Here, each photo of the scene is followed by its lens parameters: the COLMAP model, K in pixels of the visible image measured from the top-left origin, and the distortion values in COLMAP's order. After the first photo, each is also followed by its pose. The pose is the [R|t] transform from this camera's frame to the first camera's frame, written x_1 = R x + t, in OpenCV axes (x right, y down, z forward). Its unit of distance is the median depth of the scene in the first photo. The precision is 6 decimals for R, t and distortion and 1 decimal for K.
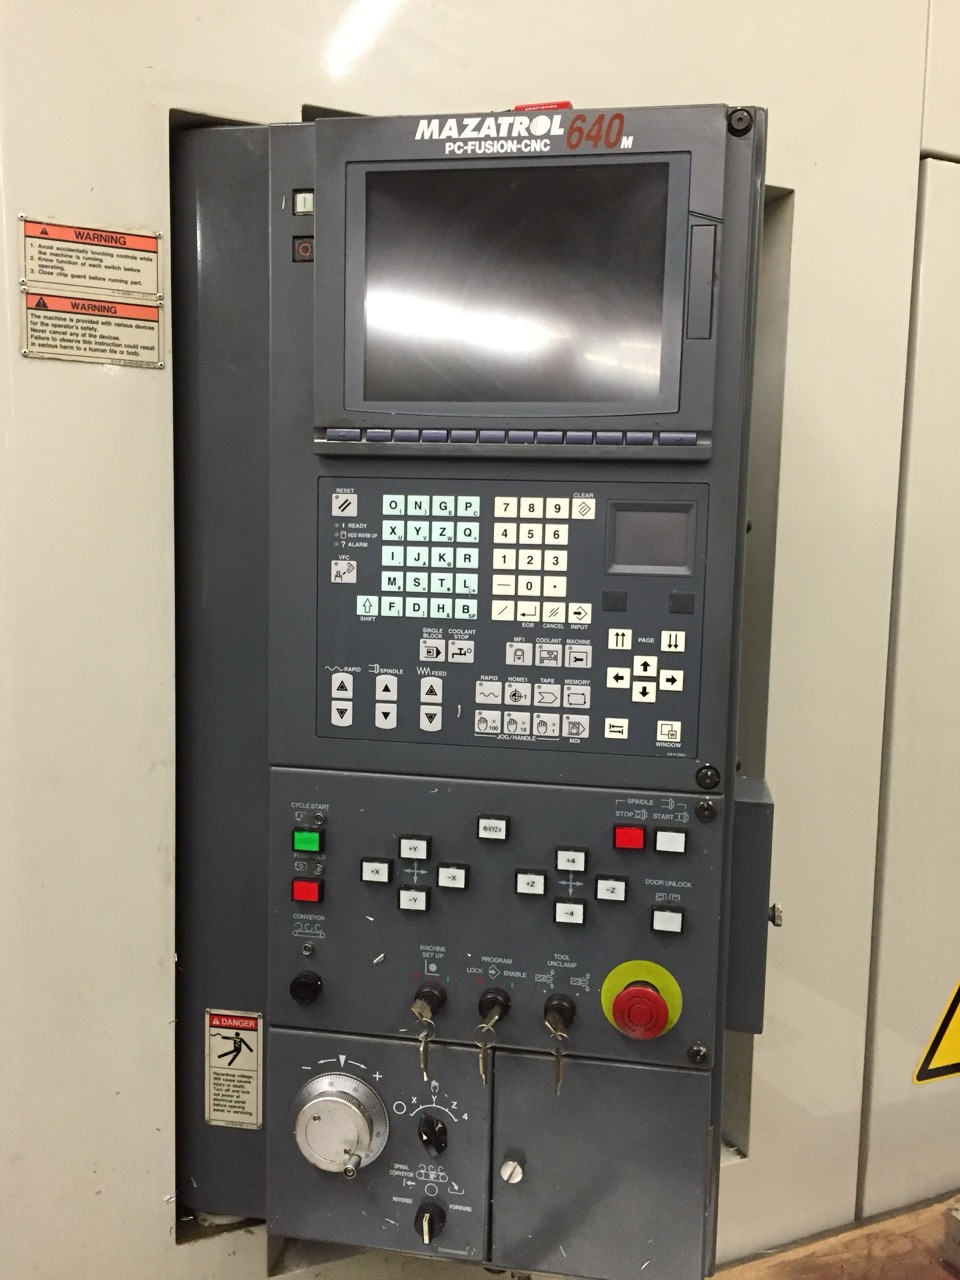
lens RADIAL K [[1134.1, 0, 482.5], [0, 1134.1, 642.0], [0, 0, 1]] dist [0.080771, -0.084246]
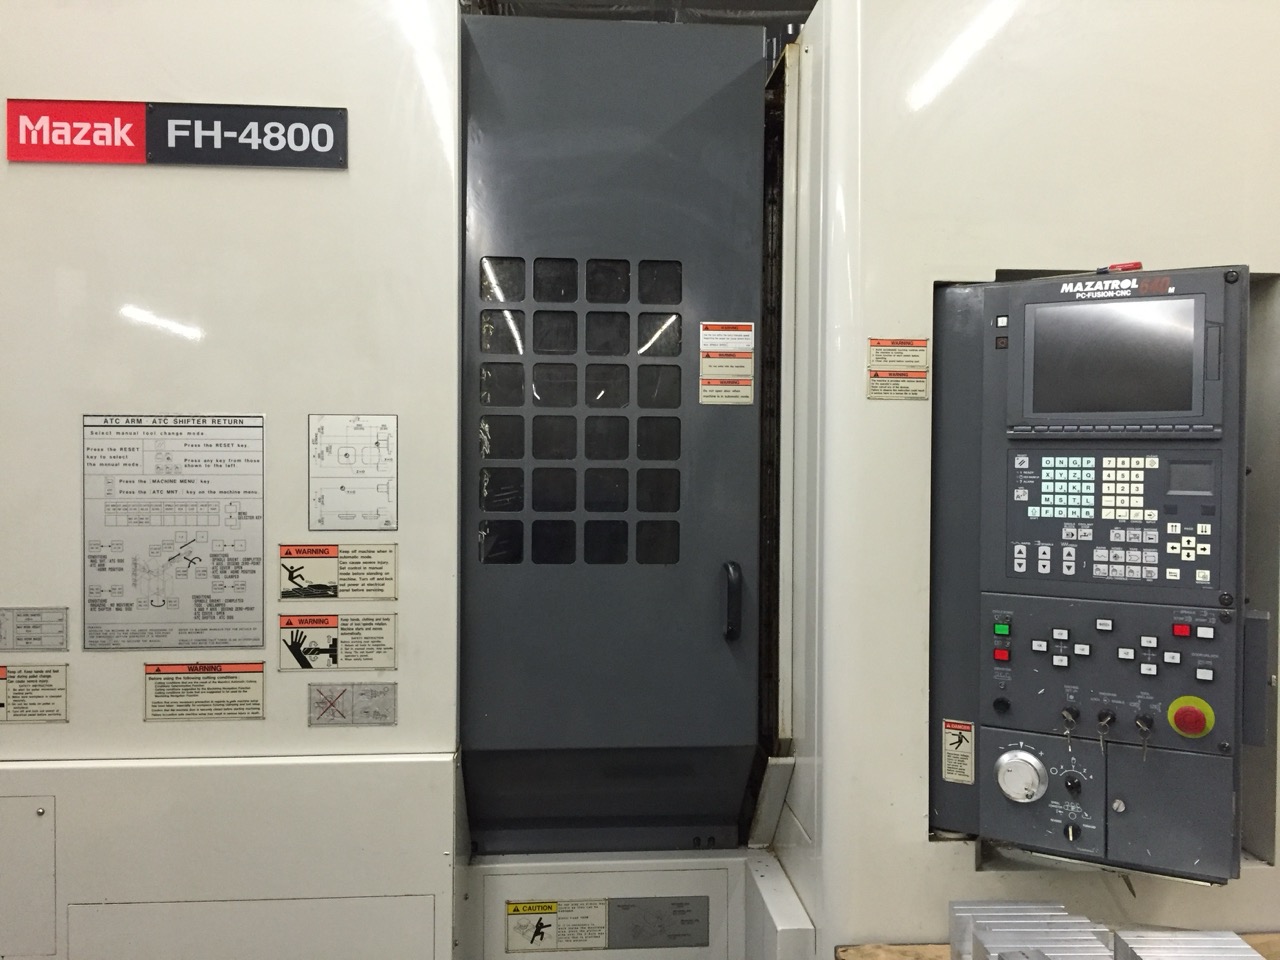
lens RADIAL K [[1134.1, 0, 630.7], [0, 1134.1, 477.2], [0, 0, 1]] dist [0.080771, -0.084246]
pose [[0.945347, -0.010506, -0.325896, -0.116503], [-0.018904, 0.996034, -0.086944, 0.098457], [0.325517, 0.088353, 0.941399, -1.168655]]
